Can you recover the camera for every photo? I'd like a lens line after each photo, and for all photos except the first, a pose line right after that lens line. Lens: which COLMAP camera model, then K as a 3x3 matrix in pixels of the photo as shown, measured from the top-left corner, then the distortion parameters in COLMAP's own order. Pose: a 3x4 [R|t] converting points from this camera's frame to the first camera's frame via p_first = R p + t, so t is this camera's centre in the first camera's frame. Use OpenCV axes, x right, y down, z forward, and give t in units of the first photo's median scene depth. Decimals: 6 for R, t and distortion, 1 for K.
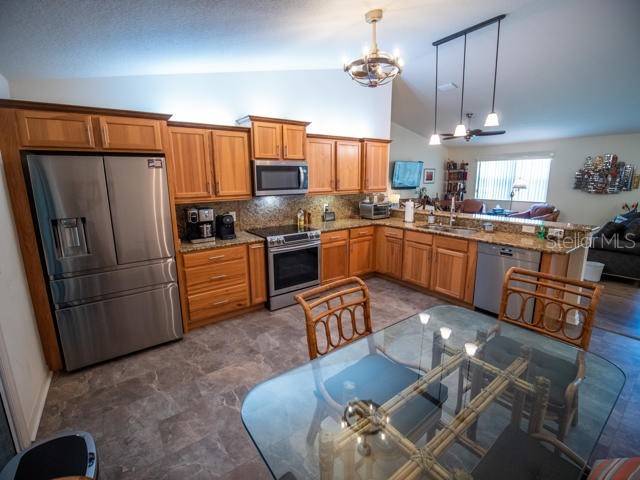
lens RADIAL K [[290.6, 0, 315.4], [0, 290.6, 233.2], [0, 0, 1]] dist [-0.015582, -0.000884]
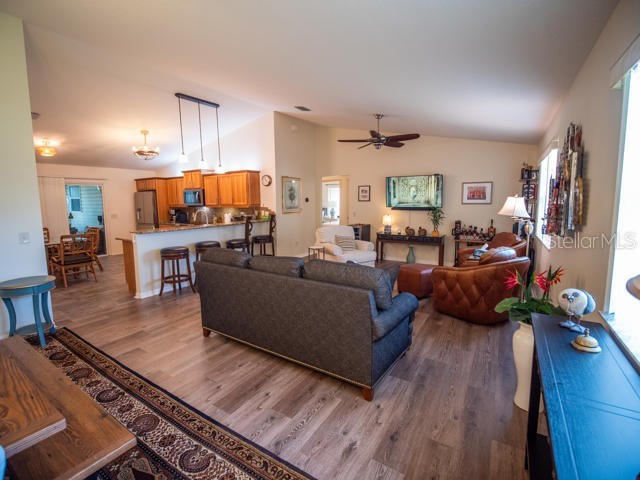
lens RADIAL K [[290.6, 0, 315.4], [0, 290.6, 233.2], [0, 0, 1]] dist [-0.015582, -0.000884]
pose [[0.374196, 0.109467, -0.920866, 1.915499], [-0.168998, 0.984430, 0.048351, -0.165894], [0.911821, 0.137532, 0.386869, 0.915100]]
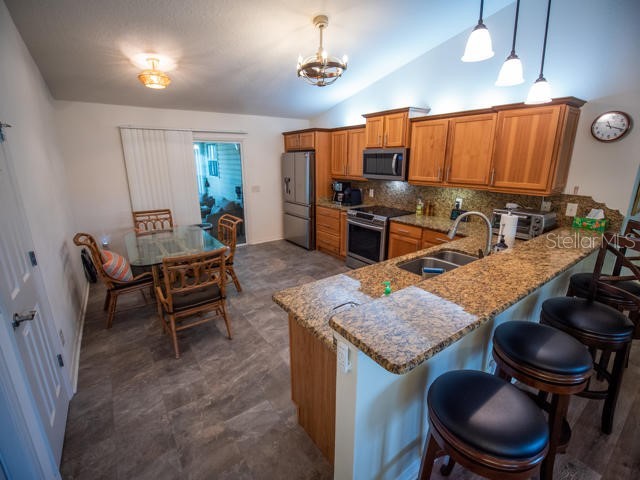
lens RADIAL K [[290.6, 0, 315.4], [0, 290.6, 233.2], [0, 0, 1]] dist [-0.015582, -0.000884]
pose [[-0.008140, 0.260781, -0.965364, 0.923538], [-0.183858, 0.948547, 0.257788, -0.158760], [0.982919, 0.179589, 0.040226, 0.662600]]
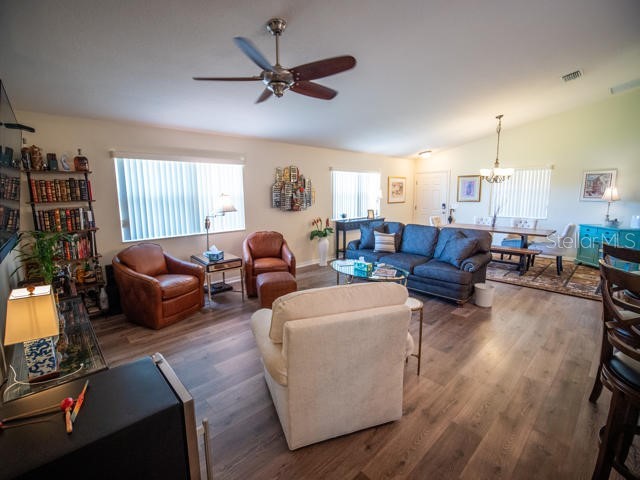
lens RADIAL K [[290.6, 0, 315.4], [0, 290.6, 233.2], [0, 0, 1]] dist [-0.015582, -0.000884]
pose [[-0.126269, -0.127140, 0.983815, 0.195227], [0.197574, 0.968660, 0.150539, -0.303365], [-0.972122, 0.213385, -0.097193, 1.631294]]
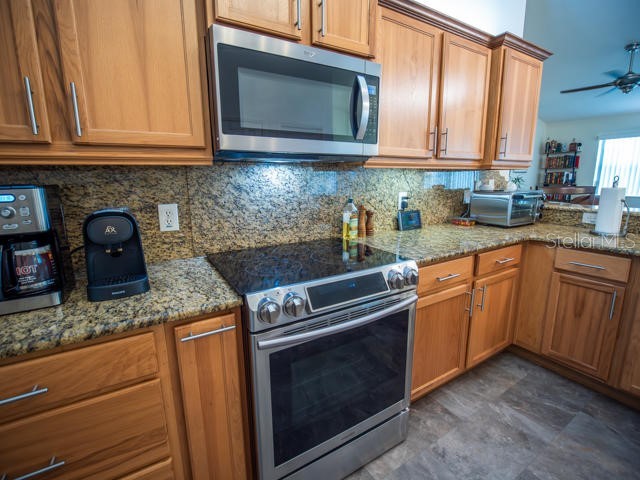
lens RADIAL K [[290.6, 0, 315.4], [0, 290.6, 233.2], [0, 0, 1]] dist [-0.015582, -0.000884]
pose [[0.995854, 0.015966, -0.089557, -0.064981], [-0.016492, 0.999851, -0.005127, -0.035405], [0.089462, 0.006583, 0.995968, 0.596714]]
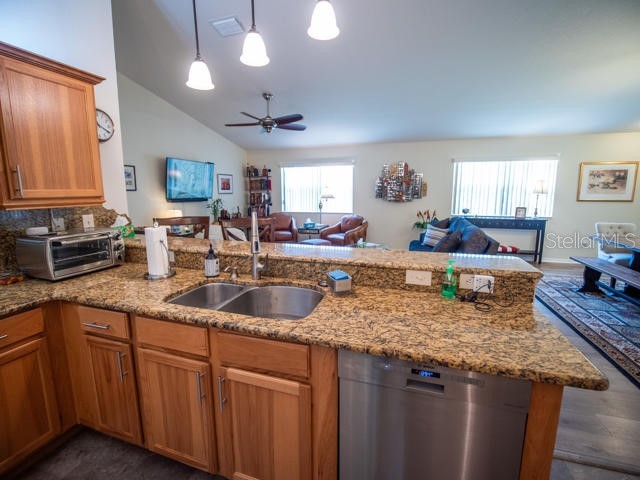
lens RADIAL K [[290.6, 0, 315.4], [0, 290.6, 233.2], [0, 0, 1]] dist [-0.015582, -0.000884]
pose [[0.806046, -0.077775, 0.586720, 0.287318], [0.107592, 0.994066, -0.016039, -0.074697], [-0.581991, 0.076054, 0.809631, 0.587905]]
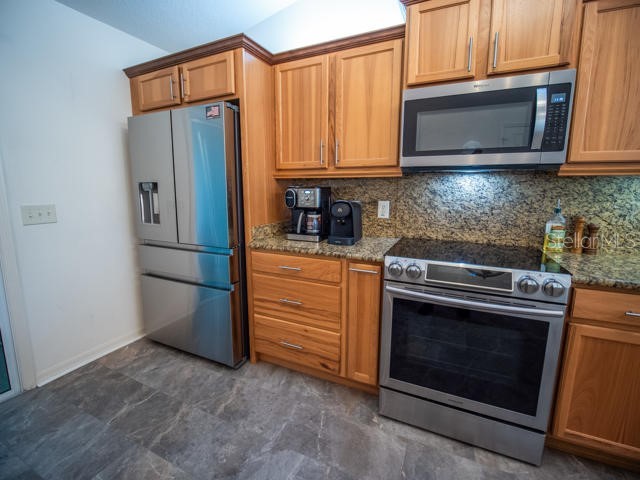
lens RADIAL K [[290.6, 0, 315.4], [0, 290.6, 233.2], [0, 0, 1]] dist [-0.015582, -0.000884]
pose [[0.482762, 0.150592, -0.862707, 0.130969], [-0.171279, 0.982316, 0.075625, -0.028989], [0.858839, 0.111255, 0.500018, 0.551070]]
